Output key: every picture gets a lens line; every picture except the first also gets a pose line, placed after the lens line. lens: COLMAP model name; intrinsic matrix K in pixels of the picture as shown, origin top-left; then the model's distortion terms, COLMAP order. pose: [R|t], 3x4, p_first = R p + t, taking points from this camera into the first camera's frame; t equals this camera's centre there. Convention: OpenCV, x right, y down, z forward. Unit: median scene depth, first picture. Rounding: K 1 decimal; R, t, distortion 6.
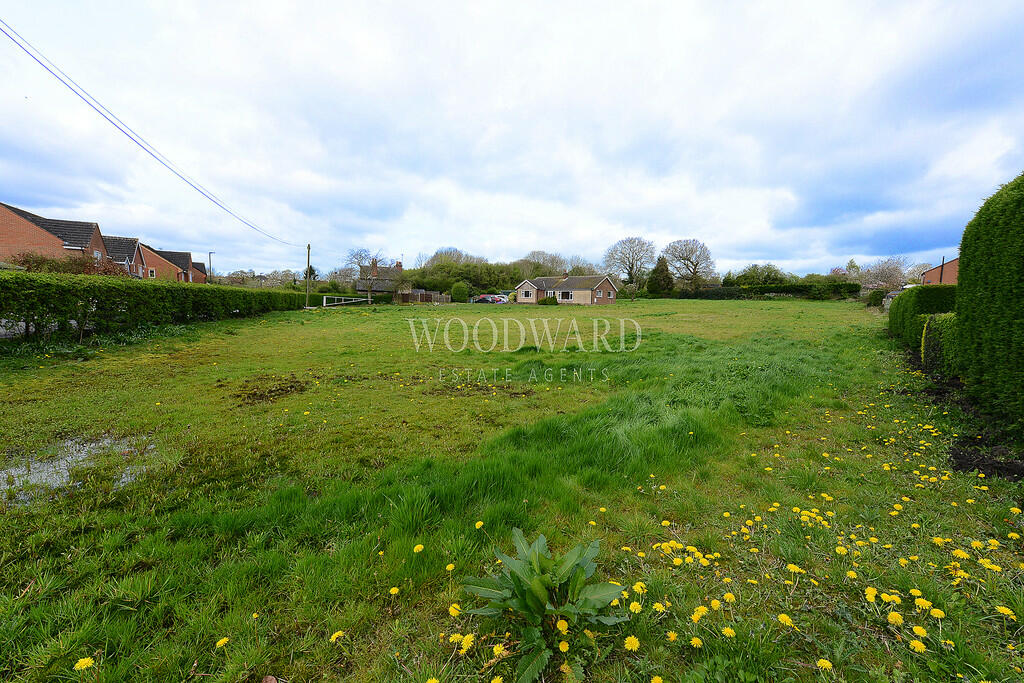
lens RADIAL K [[416.8, 0, 525.8], [0, 416.8, 340.8], [0, 0, 1]] dist [-0.003741, -0.000787]
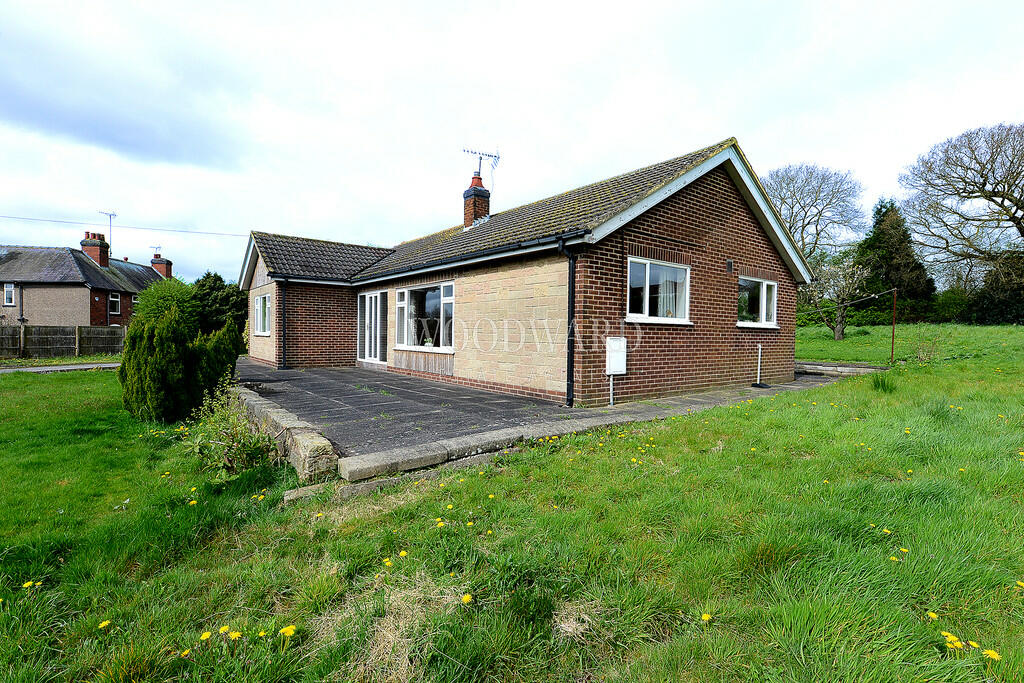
lens RADIAL K [[487.6, 0, 512.0], [0, 487.6, 341.5], [0, 0, 1]] dist [-0.001720, -0.000256]
pose [[0.978352, -0.009863, -0.206712, 0.126307], [-0.005196, 0.997378, -0.072182, -0.070202], [0.206882, 0.071694, 0.975736, 0.668466]]
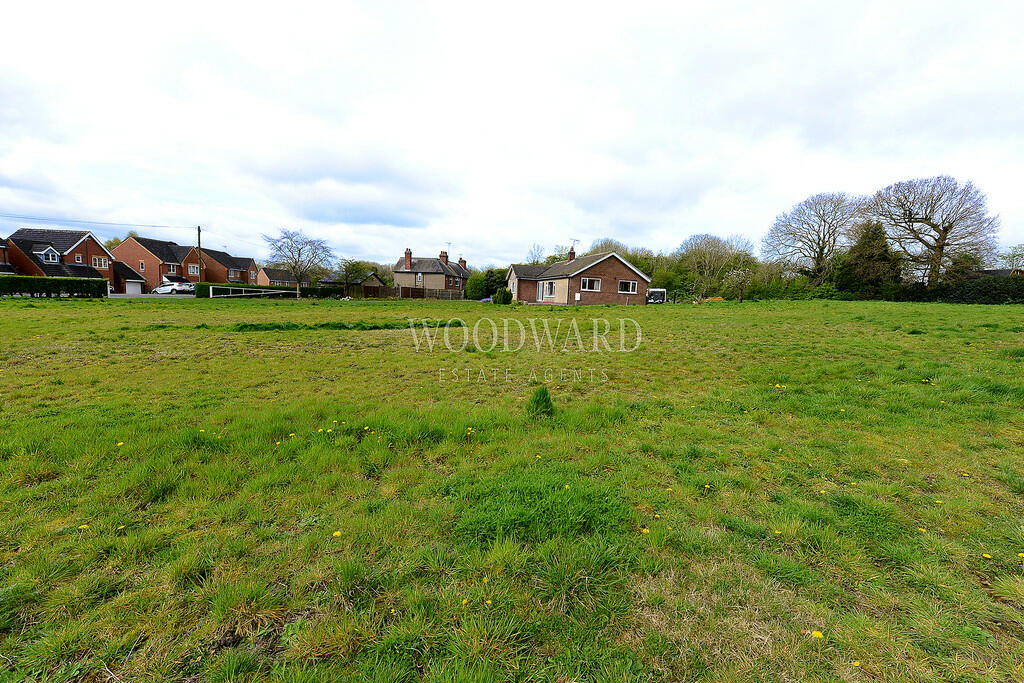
lens RADIAL K [[416.8, 0, 525.8], [0, 416.8, 340.8], [0, 0, 1]] dist [-0.003741, -0.000787]
pose [[0.831074, 0.069165, -0.551845, 0.314101], [-0.072397, 0.997248, 0.015961, -0.033529], [0.551430, 0.026687, 0.833794, 0.388868]]
